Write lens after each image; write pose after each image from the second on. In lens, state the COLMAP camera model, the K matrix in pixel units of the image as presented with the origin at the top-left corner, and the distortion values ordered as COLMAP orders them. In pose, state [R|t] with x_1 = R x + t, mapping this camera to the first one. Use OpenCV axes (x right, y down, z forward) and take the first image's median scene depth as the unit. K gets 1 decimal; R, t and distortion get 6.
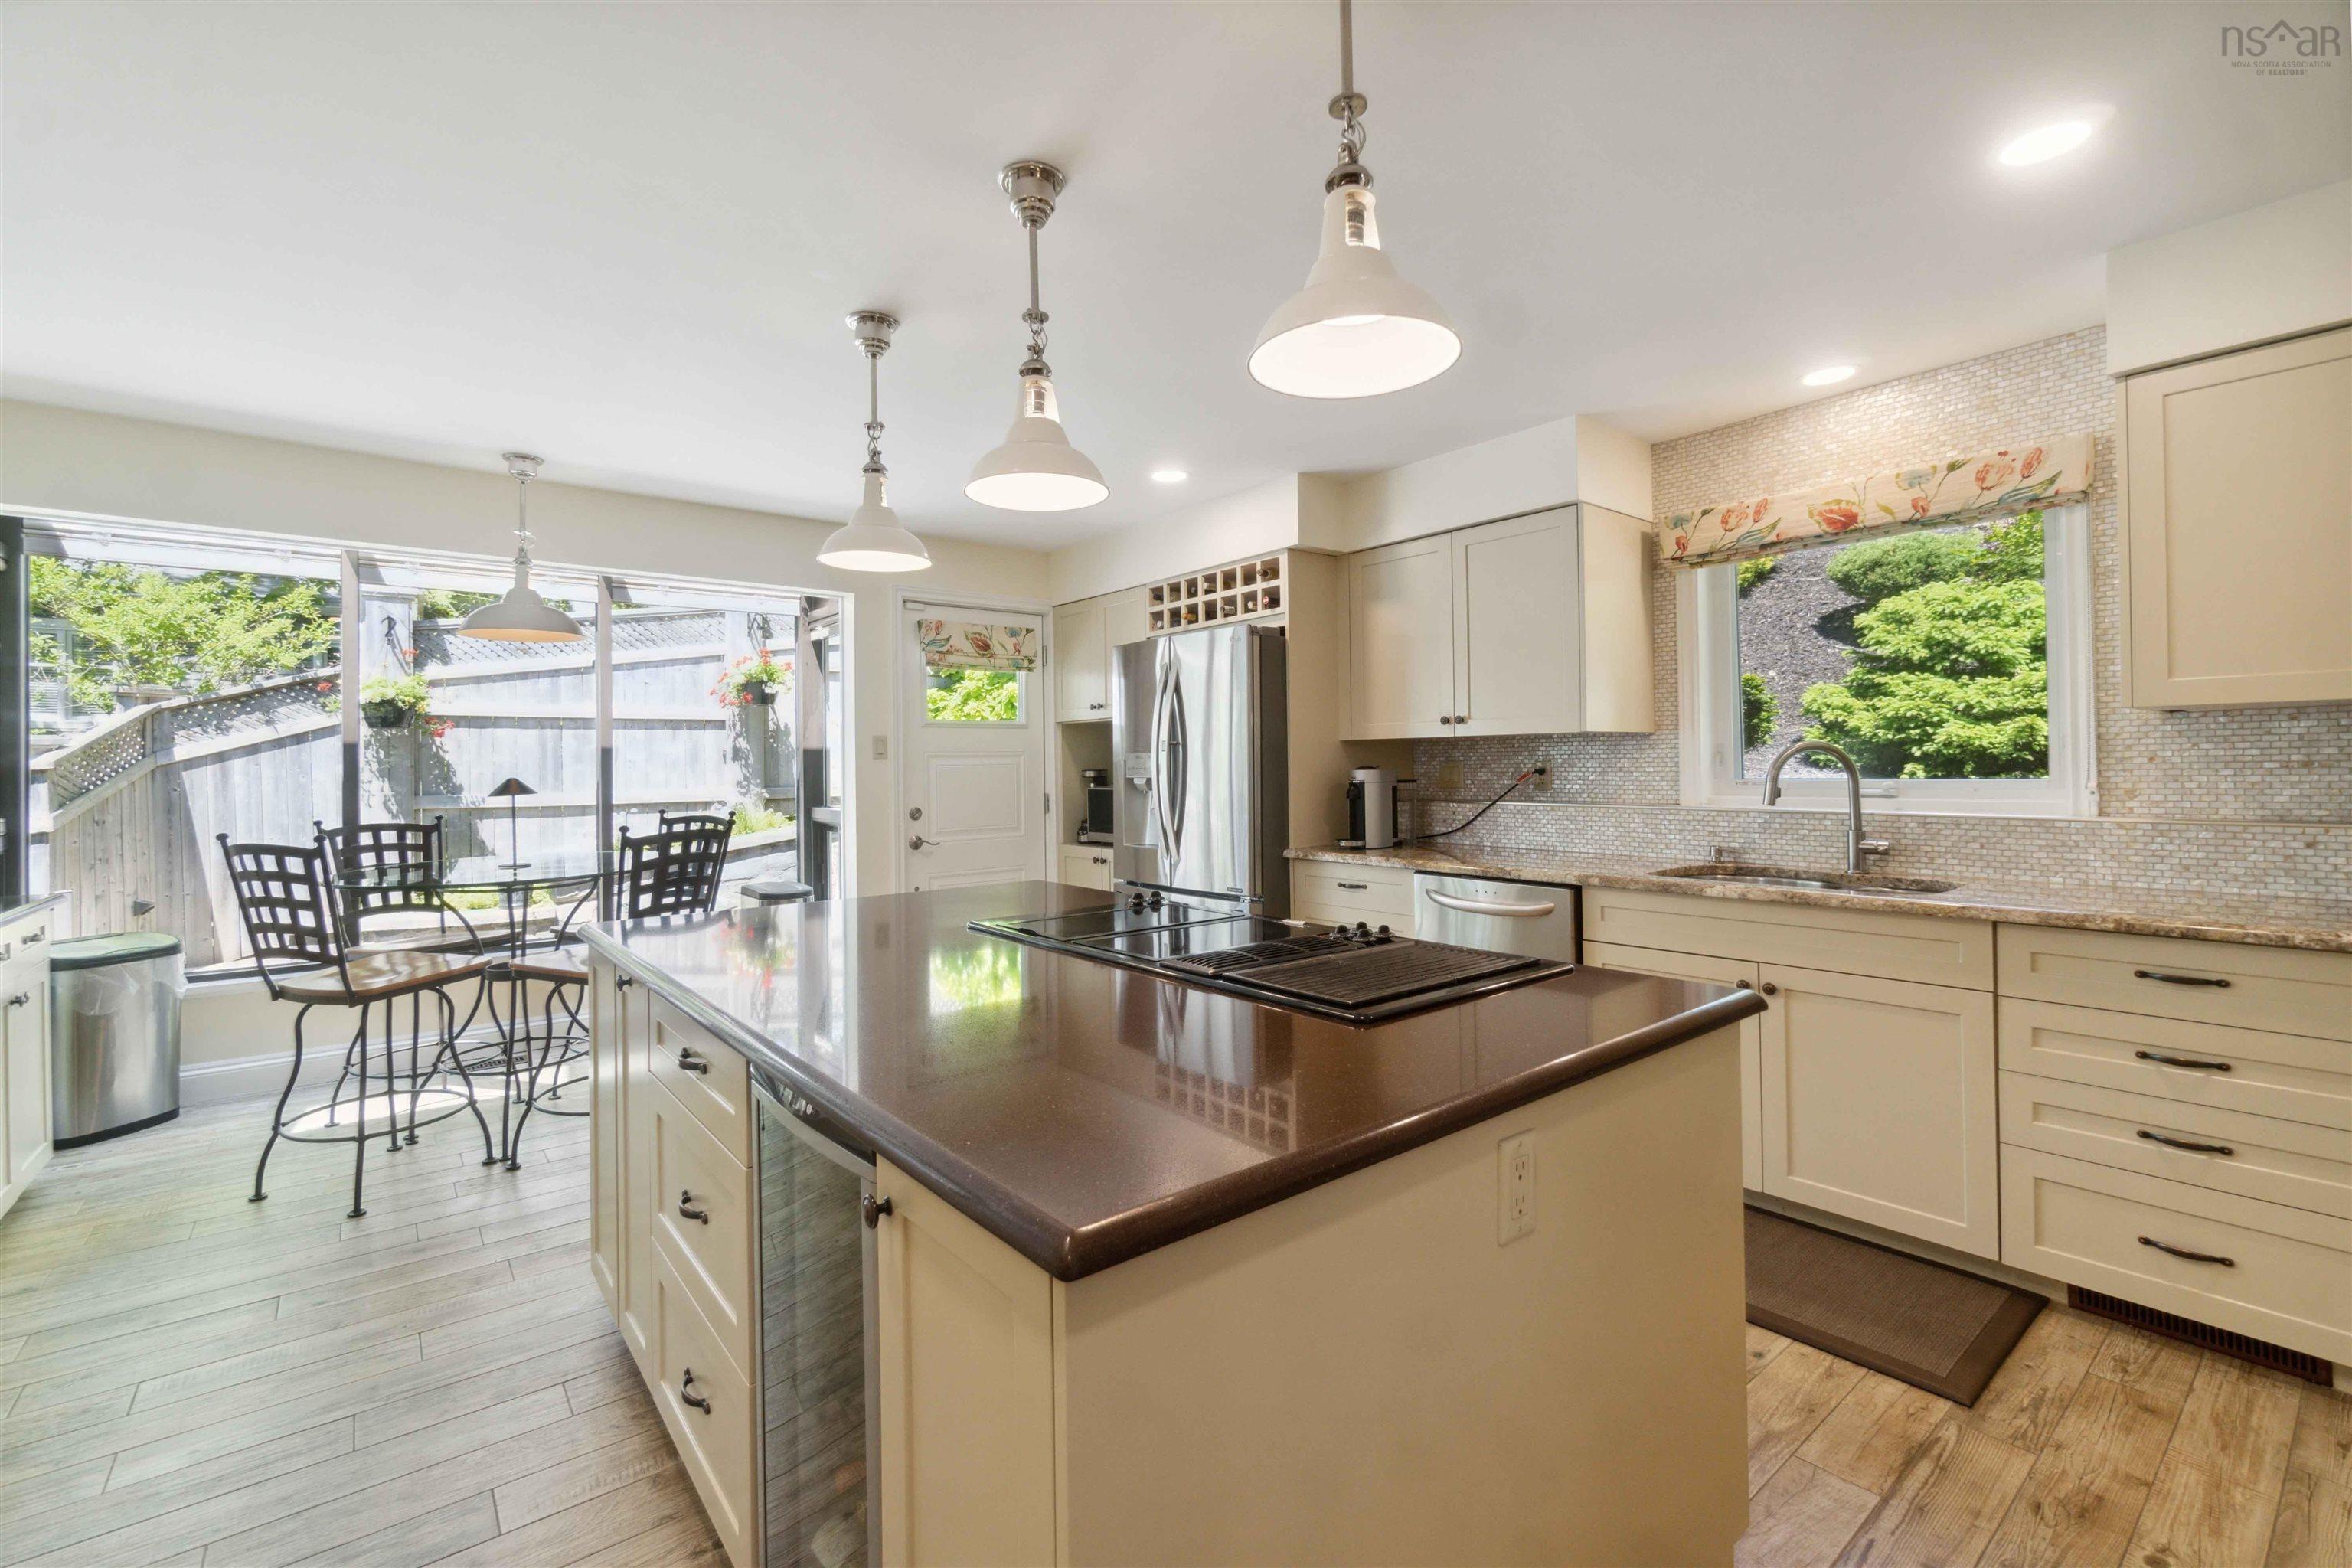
lens RADIAL K [[1021.3, 0, 1172.2], [0, 1021.3, 755.5], [0, 0, 1]] dist [-0.006925, 0.004173]
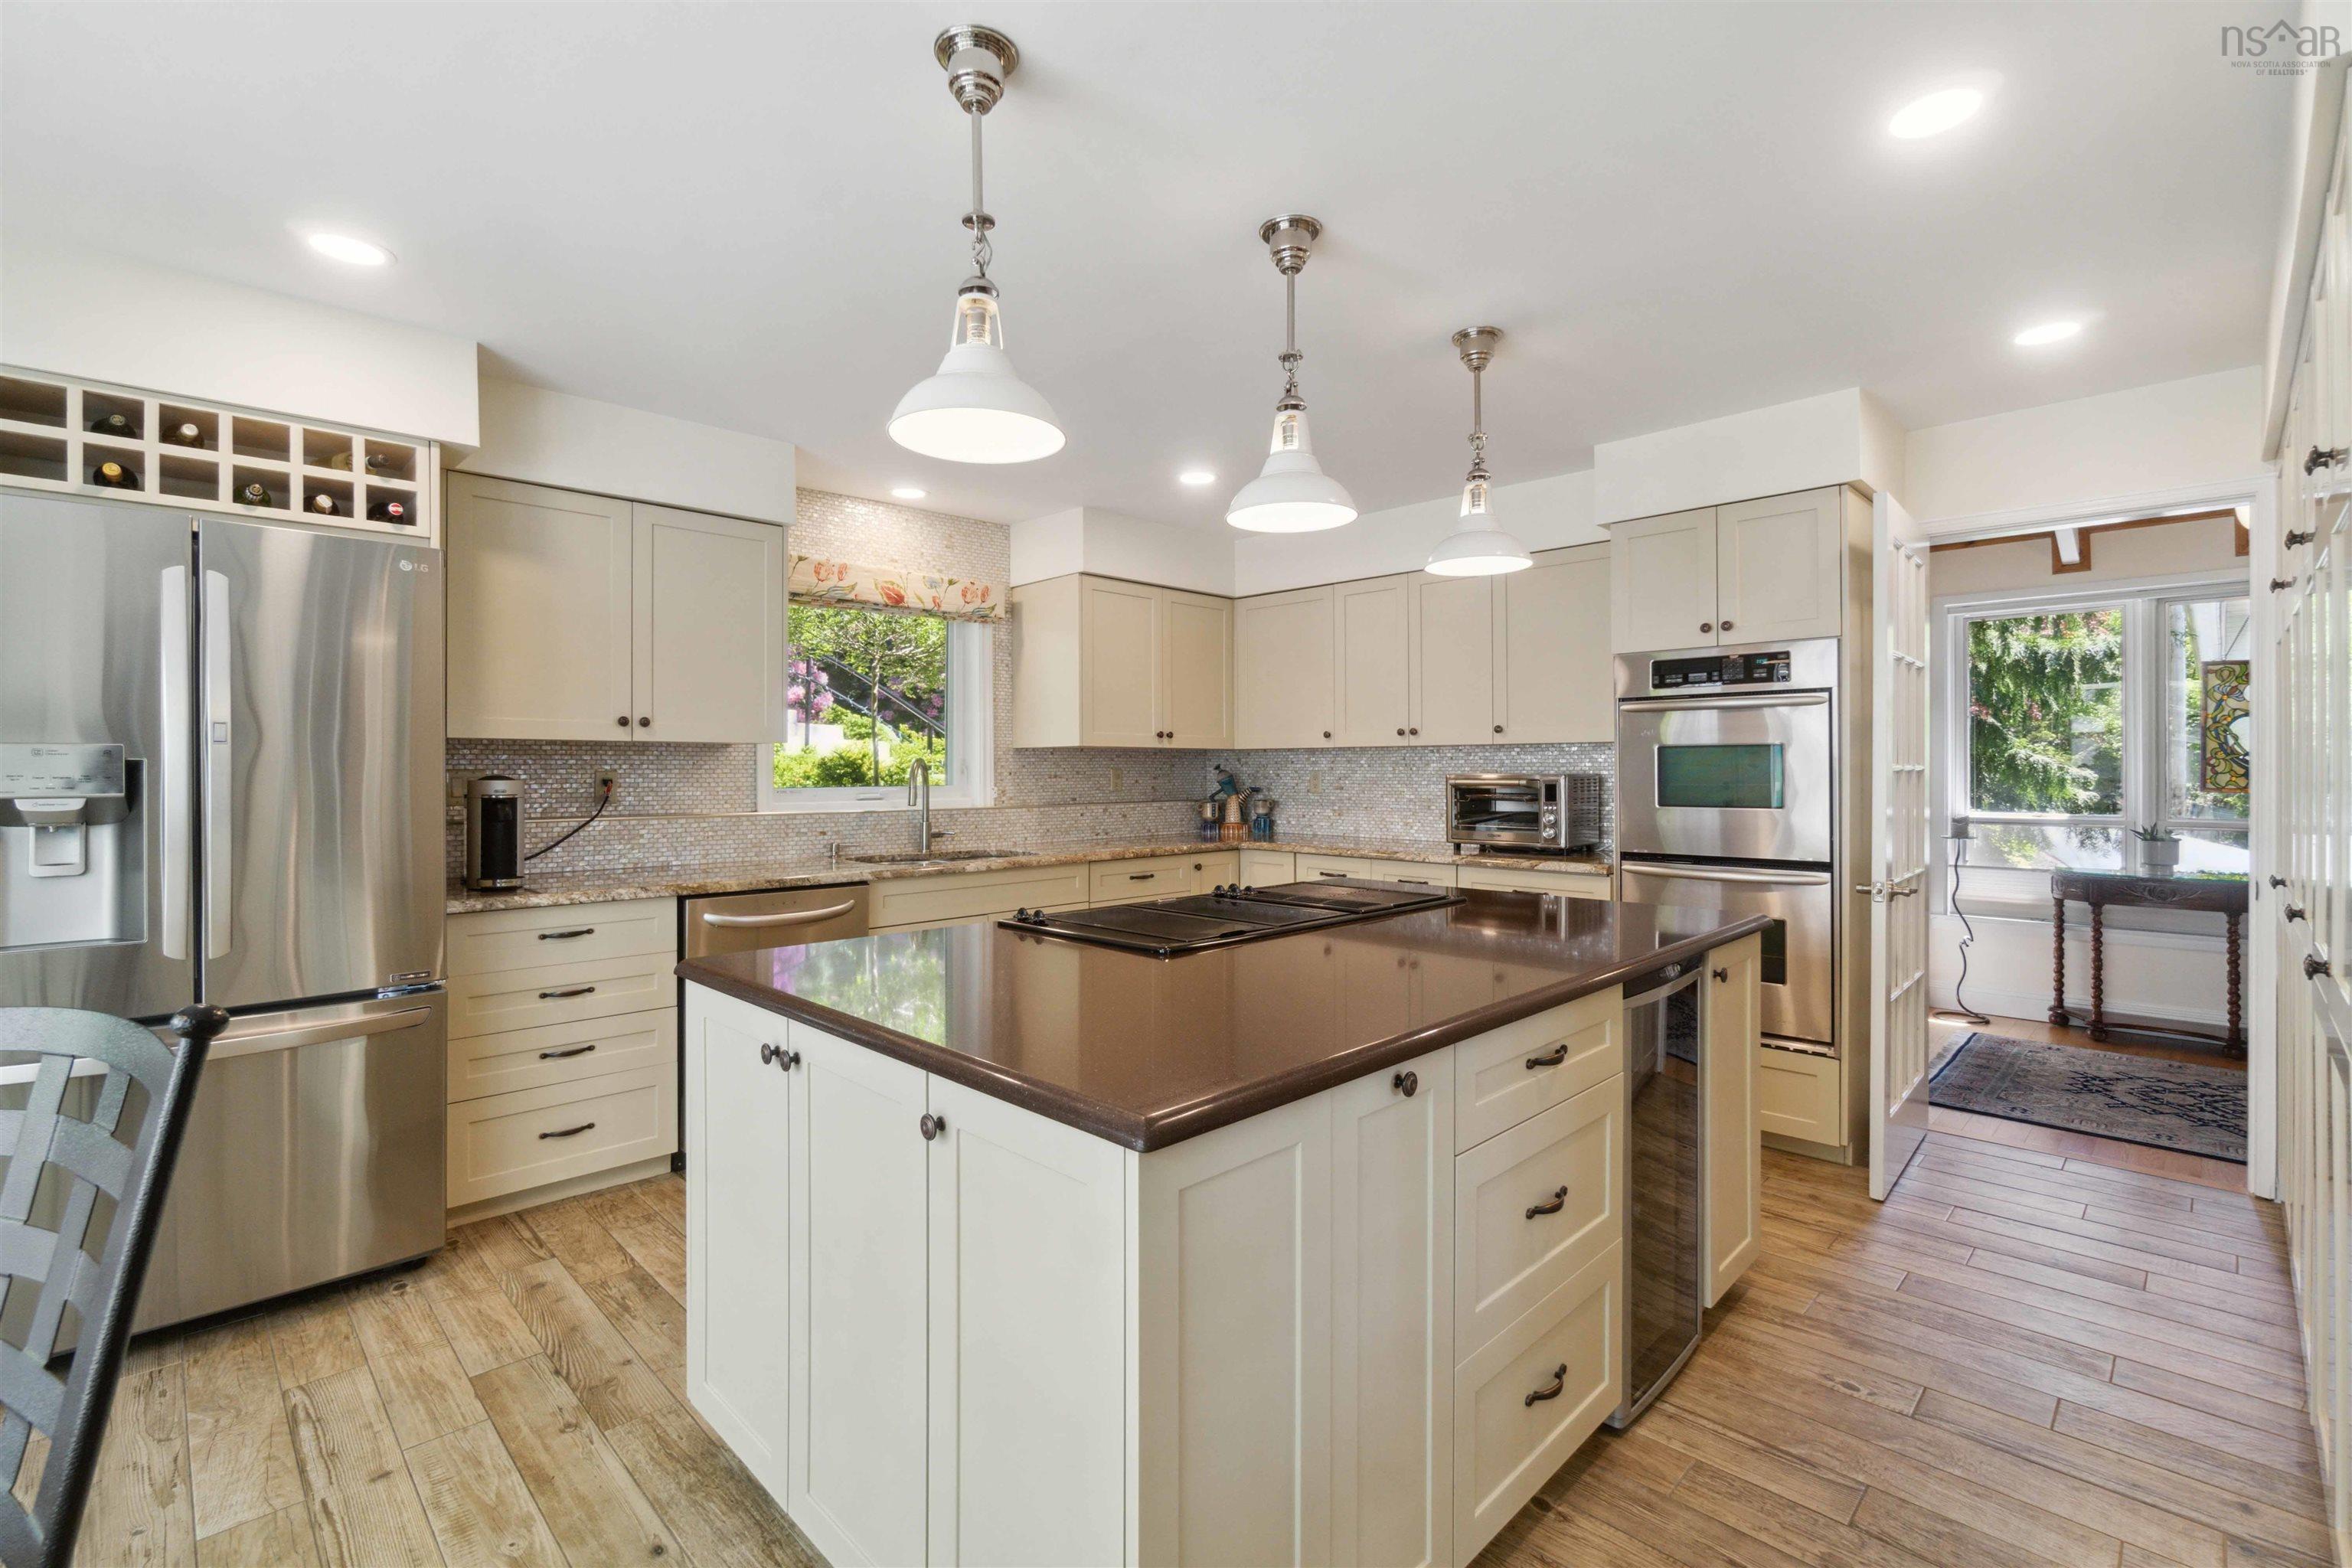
lens RADIAL K [[1034.0, 0, 1160.3], [0, 1034.0, 775.3], [0, 0, 1]] dist [0.002450, 0.000421]
pose [[-0.098004, 0.007869, 0.995155, -0.620958], [-0.005258, 0.999951, -0.008424, 0.014542], [-0.995172, -0.006058, -0.097958, 0.637101]]
